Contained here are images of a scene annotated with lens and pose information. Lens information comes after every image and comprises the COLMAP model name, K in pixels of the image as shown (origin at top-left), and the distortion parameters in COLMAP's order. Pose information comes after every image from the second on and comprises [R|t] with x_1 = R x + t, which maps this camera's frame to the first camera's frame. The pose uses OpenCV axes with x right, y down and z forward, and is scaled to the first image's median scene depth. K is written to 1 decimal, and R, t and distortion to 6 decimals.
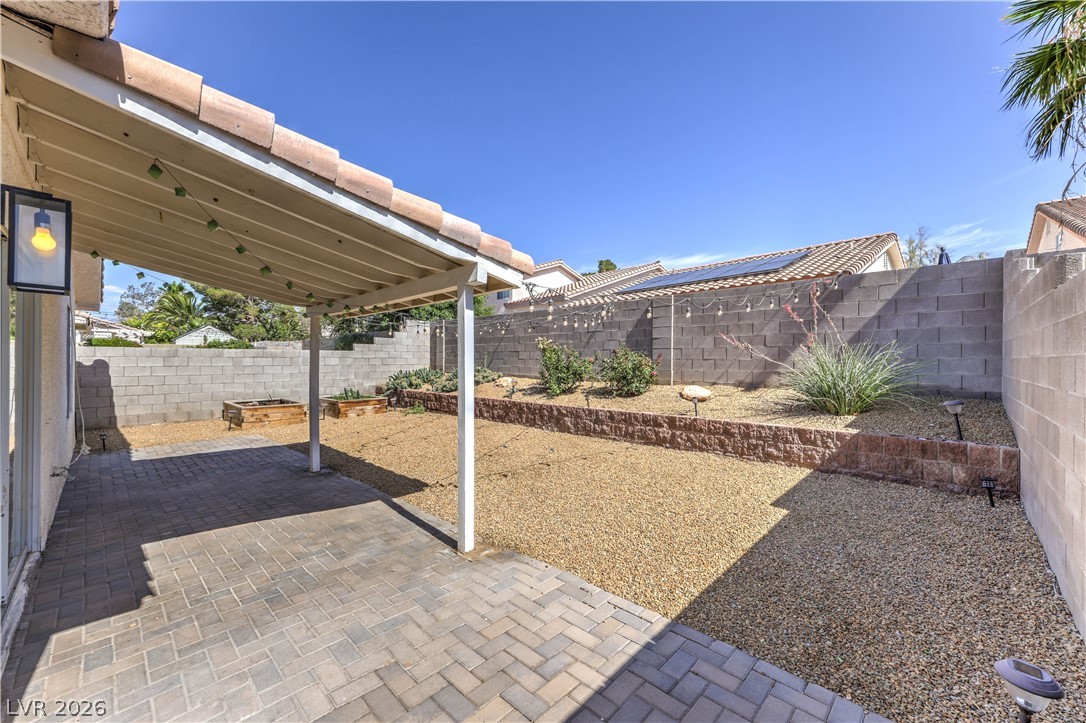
lens RADIAL K [[415.2, 0, 537.1], [0, 415.2, 361.7], [0, 0, 1]] dist [0.003885, 0.000169]
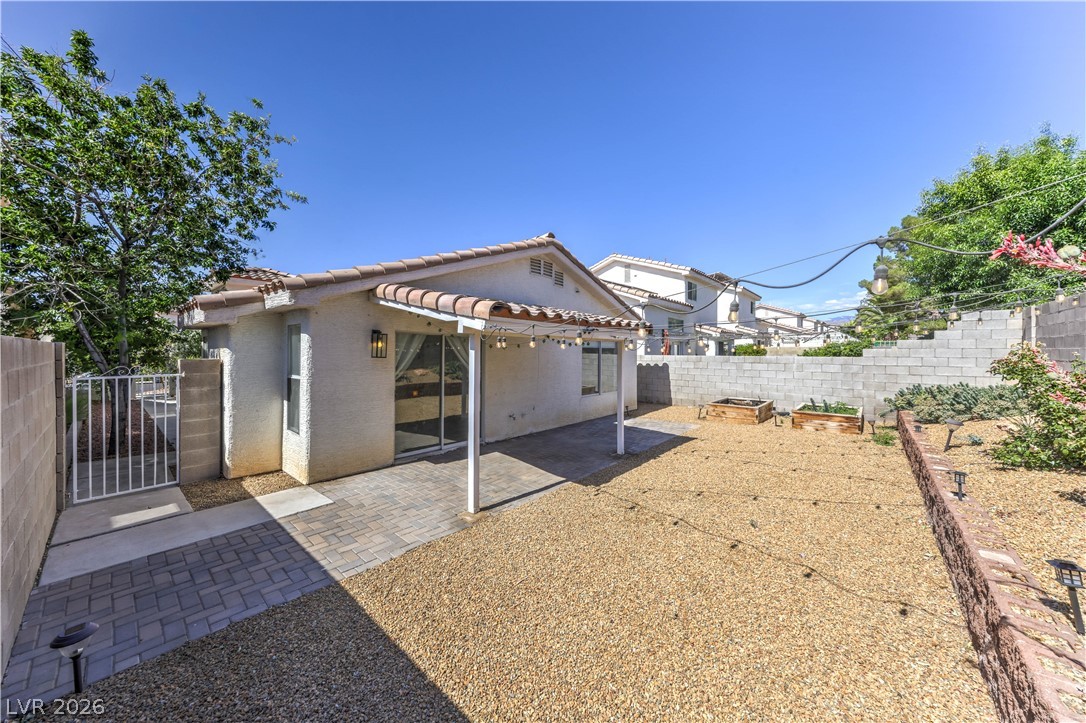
lens RADIAL K [[370.7, 0, 537.4], [0, 370.7, 356.6], [0, 0, 1]] dist [0.005009, -0.000025]
pose [[0.071385, 0.009955, -0.997399, 1.230498], [-0.009515, 0.999911, 0.009299, -0.122192], [0.997403, 0.008827, 0.071473, 1.195749]]
